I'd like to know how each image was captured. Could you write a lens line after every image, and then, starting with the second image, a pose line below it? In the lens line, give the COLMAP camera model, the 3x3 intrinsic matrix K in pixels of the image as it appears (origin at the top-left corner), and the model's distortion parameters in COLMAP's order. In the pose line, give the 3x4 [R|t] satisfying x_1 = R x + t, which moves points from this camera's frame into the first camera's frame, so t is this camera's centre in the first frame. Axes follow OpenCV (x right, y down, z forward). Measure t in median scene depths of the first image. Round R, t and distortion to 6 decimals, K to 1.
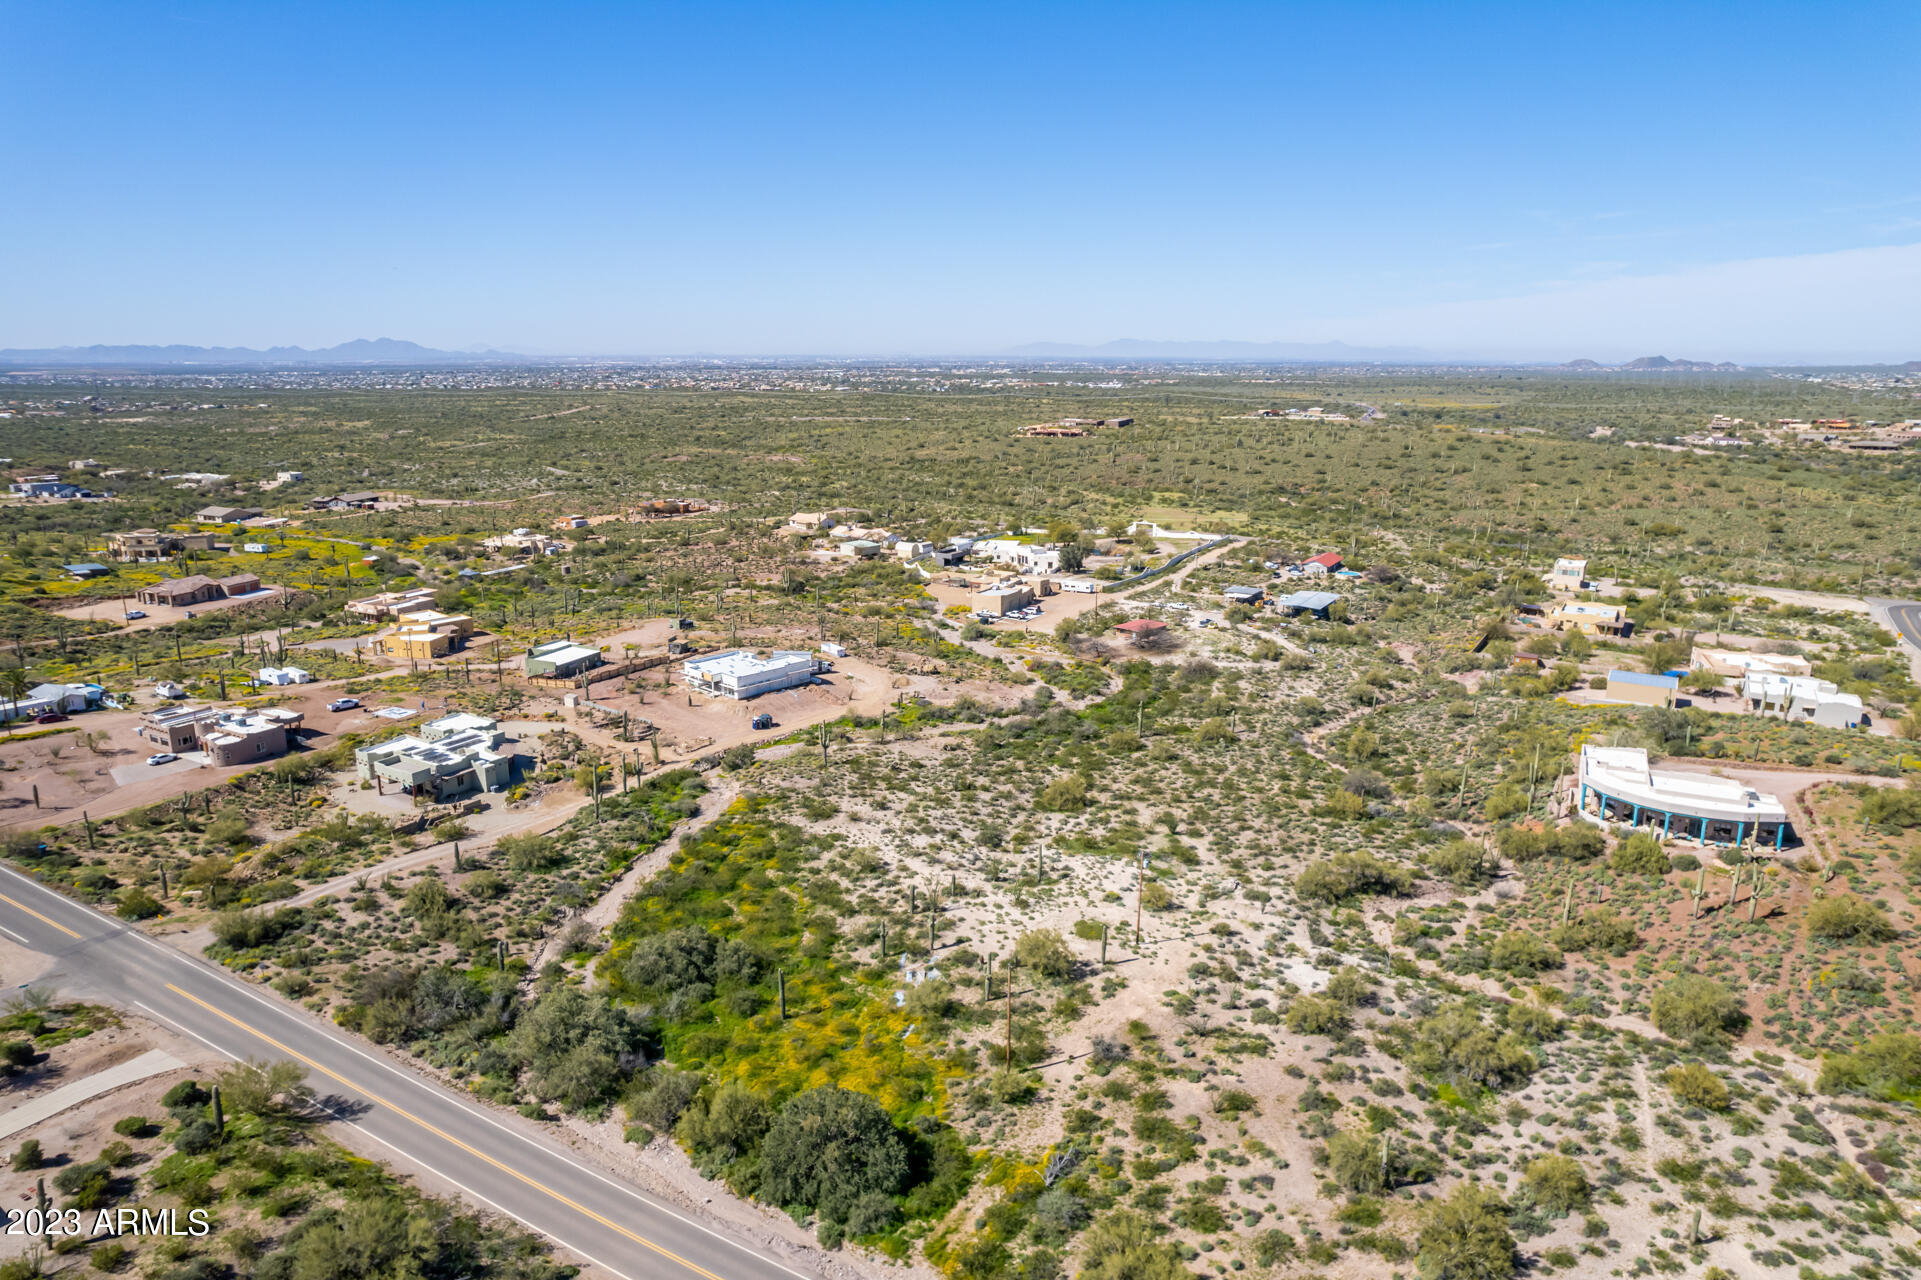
lens RADIAL K [[1228.8, 0, 960.5], [0, 1228.8, 640.0], [0, 0, 1]] dist [-0.063334, 0.049572]
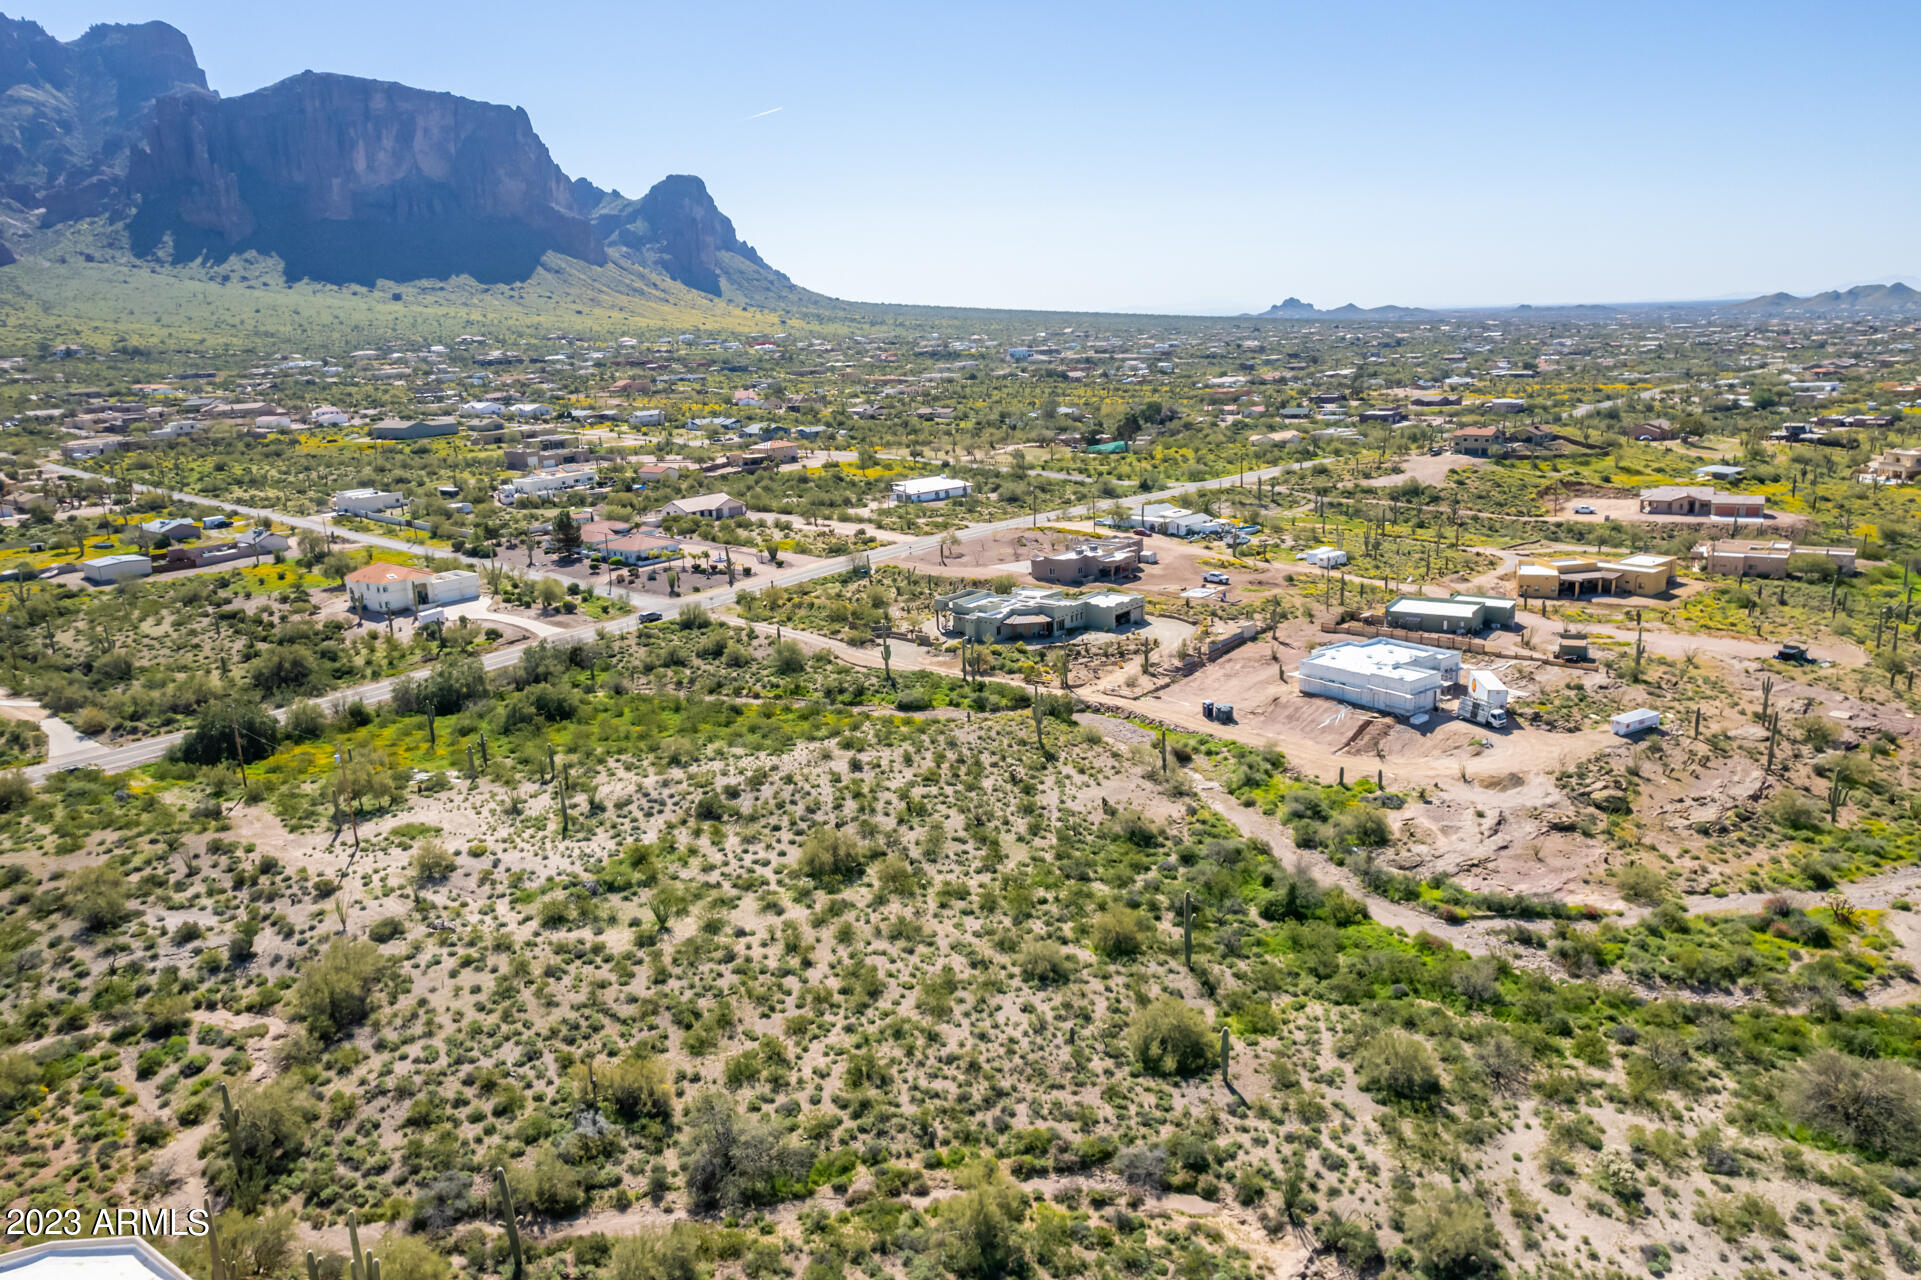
lens RADIAL K [[1333.7, 0, 965.7], [0, 1333.7, 615.8], [0, 0, 1]] dist [-0.085232, 0.079580]
pose [[-0.163548, 0.219069, -0.961905, 0.795731], [-0.186276, 0.950637, 0.248175, -0.202209], [0.968790, 0.219768, -0.114668, 1.224385]]
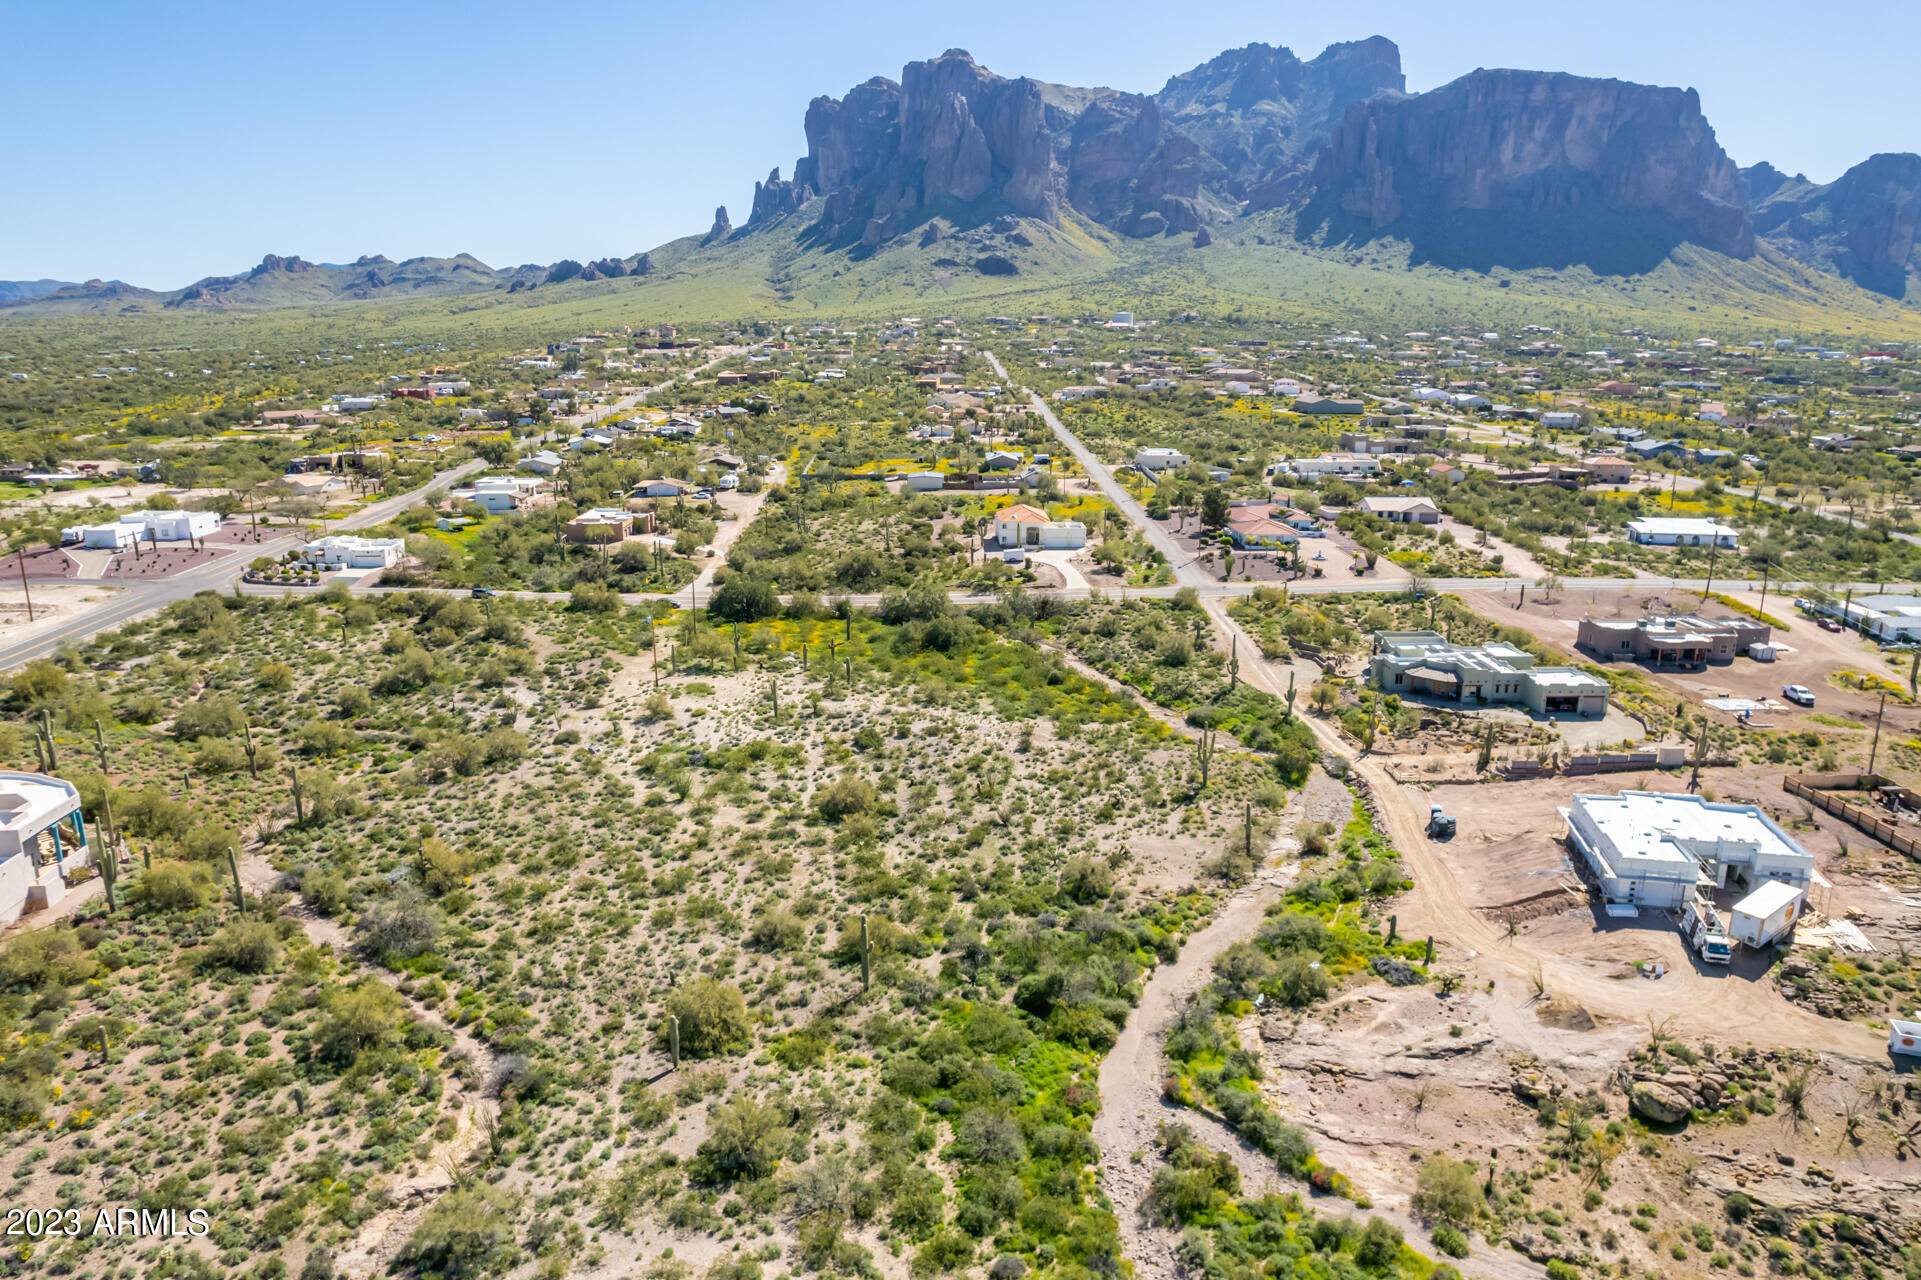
lens RADIAL K [[1280.2, 0, 962.0], [0, 1280.2, 621.3], [0, 0, 1]] dist [-0.078591, 0.069711]
pose [[-0.842475, 0.113200, -0.526708, 0.452924], [-0.133359, 0.903427, 0.407475, -0.314135], [0.521968, 0.413528, -0.746018, 1.701385]]
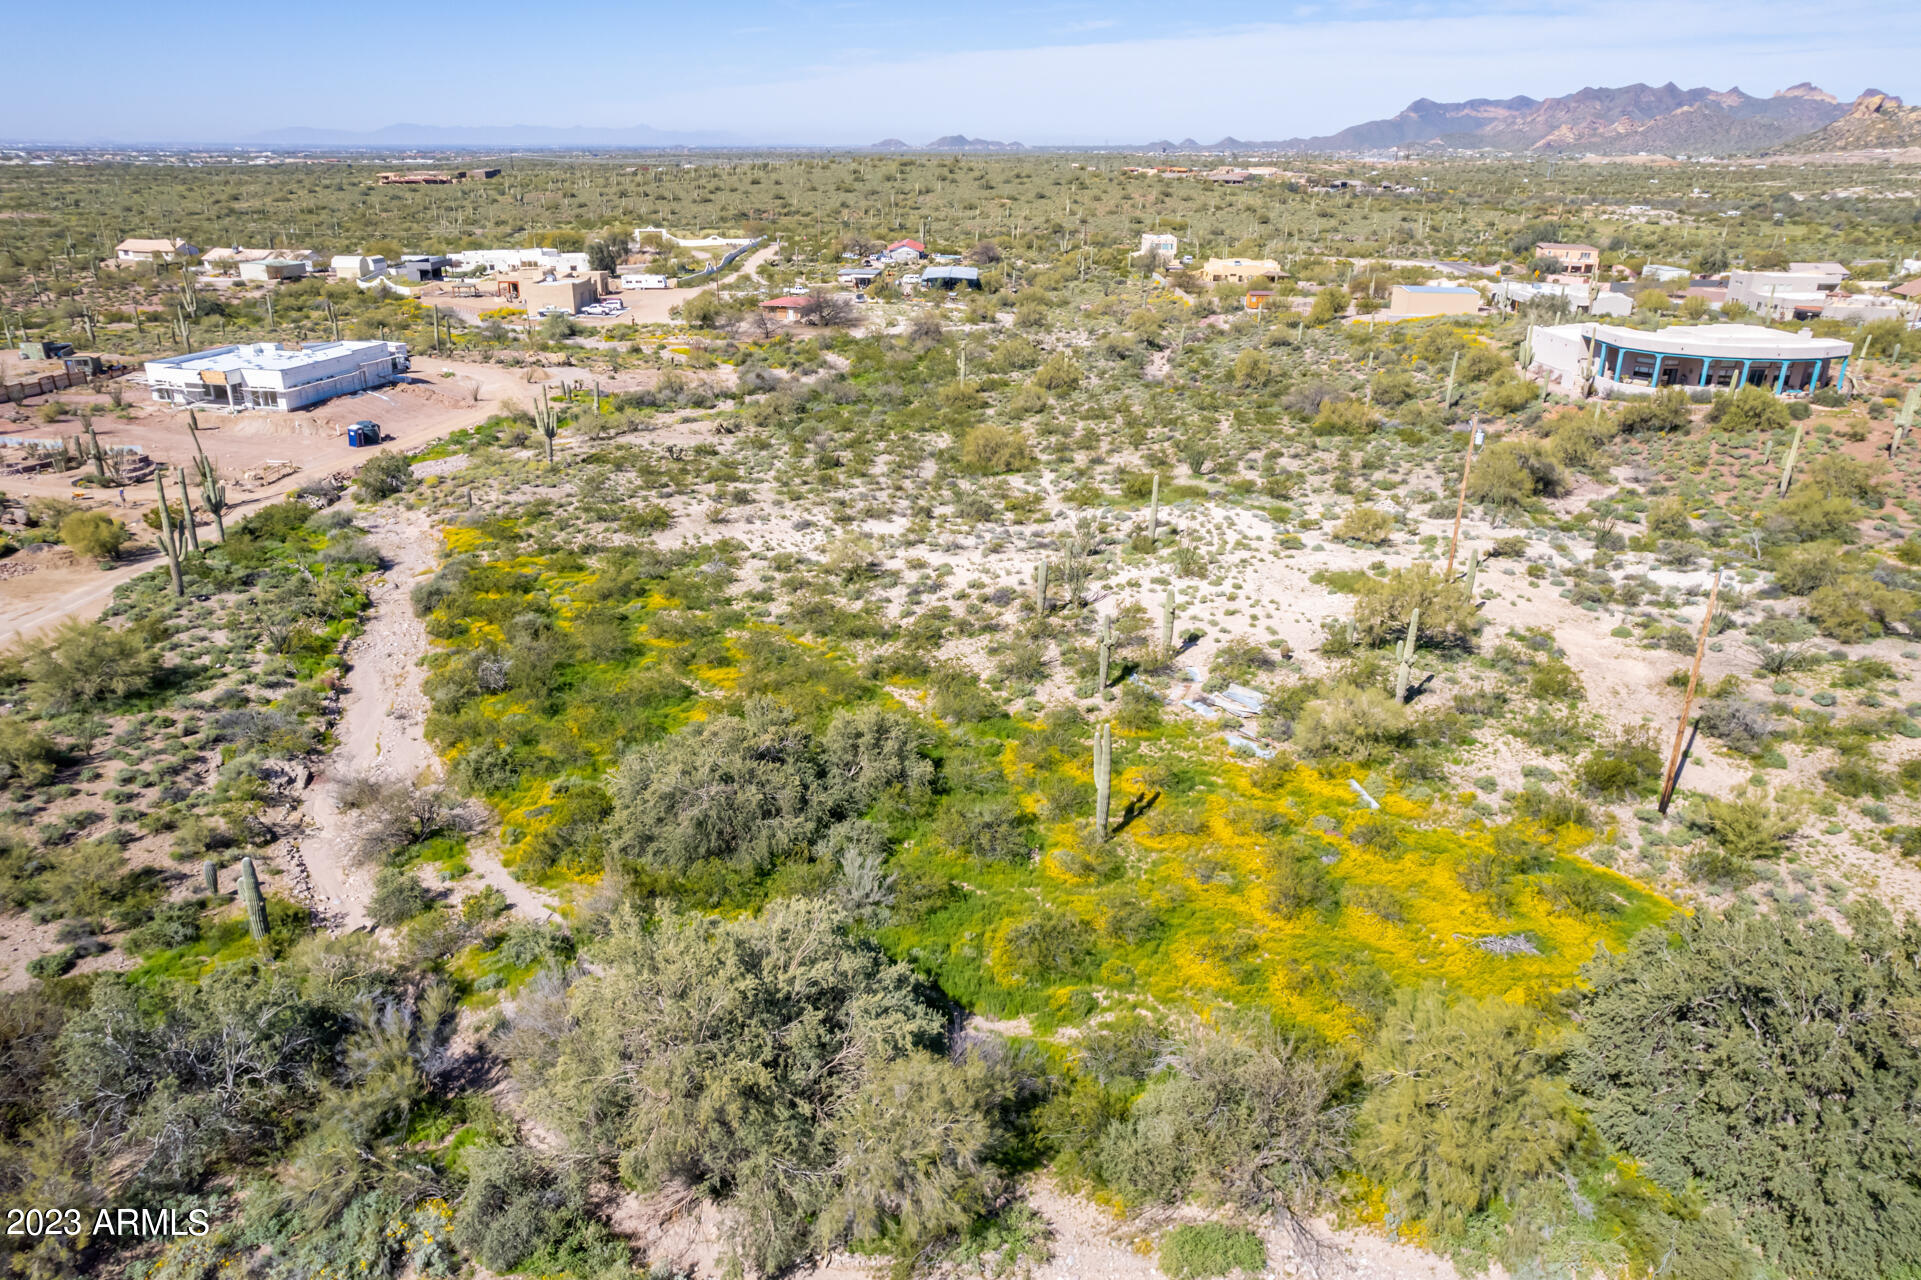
lens RADIAL K [[1280.2, 0, 962.0], [0, 1280.2, 621.3], [0, 0, 1]] dist [-0.078591, 0.069711]
pose [[0.866748, -0.170782, 0.468596, -0.275662], [0.106418, 0.981237, 0.160778, 0.115056], [-0.487262, -0.089487, 0.868659, 0.468997]]
